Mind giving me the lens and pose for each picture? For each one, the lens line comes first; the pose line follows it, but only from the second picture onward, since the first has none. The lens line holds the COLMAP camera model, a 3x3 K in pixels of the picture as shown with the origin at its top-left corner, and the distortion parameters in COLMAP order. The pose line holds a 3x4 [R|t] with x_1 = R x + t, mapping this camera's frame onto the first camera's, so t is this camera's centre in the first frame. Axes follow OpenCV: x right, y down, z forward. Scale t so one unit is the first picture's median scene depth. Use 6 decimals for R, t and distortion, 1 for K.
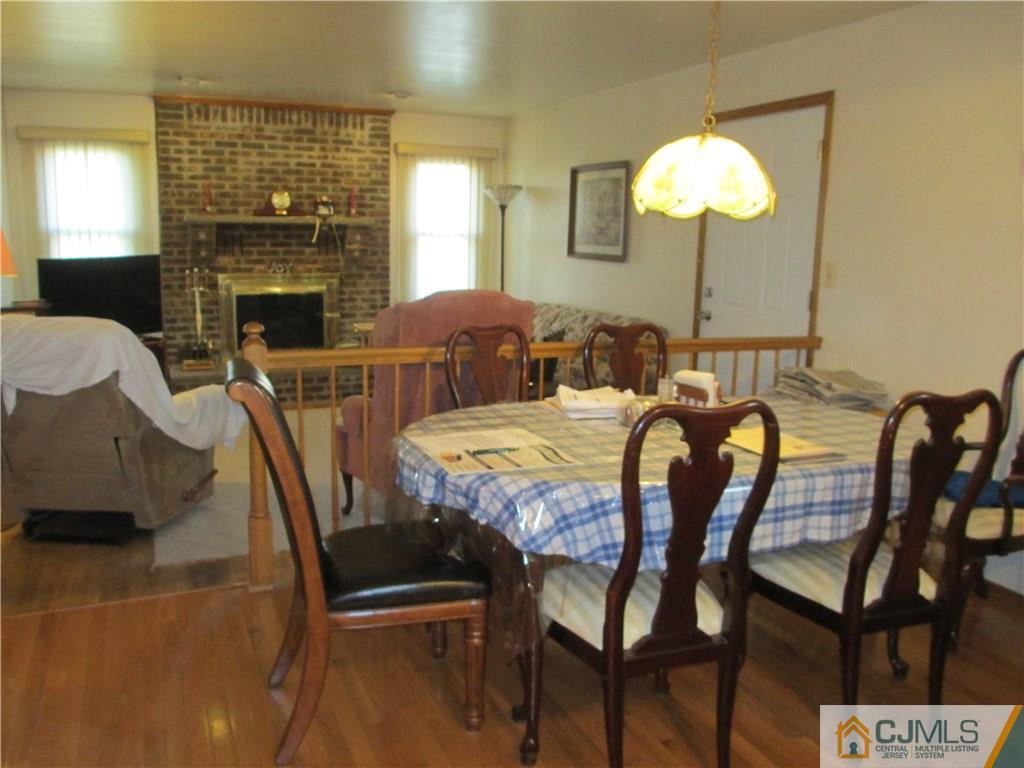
lens RADIAL K [[857.8, 0, 517.1], [0, 857.8, 378.4], [0, 0, 1]] dist [-0.069948, 0.019604]
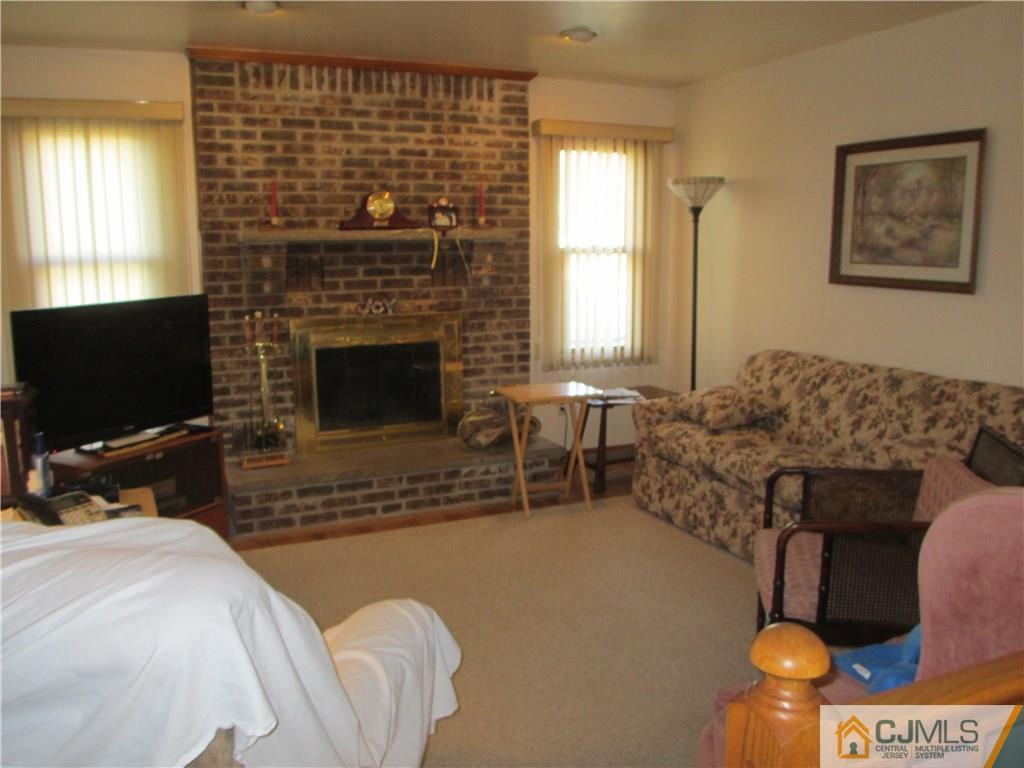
lens RADIAL K [[857.8, 0, 506.7], [0, 857.8, 389.2], [0, 0, 1]] dist [-0.069948, 0.019604]
pose [[0.999678, -0.024731, -0.005719, -0.177874], [0.024734, 0.999694, 0.000411, -0.063267], [0.005707, -0.000553, 0.999984, 0.329783]]
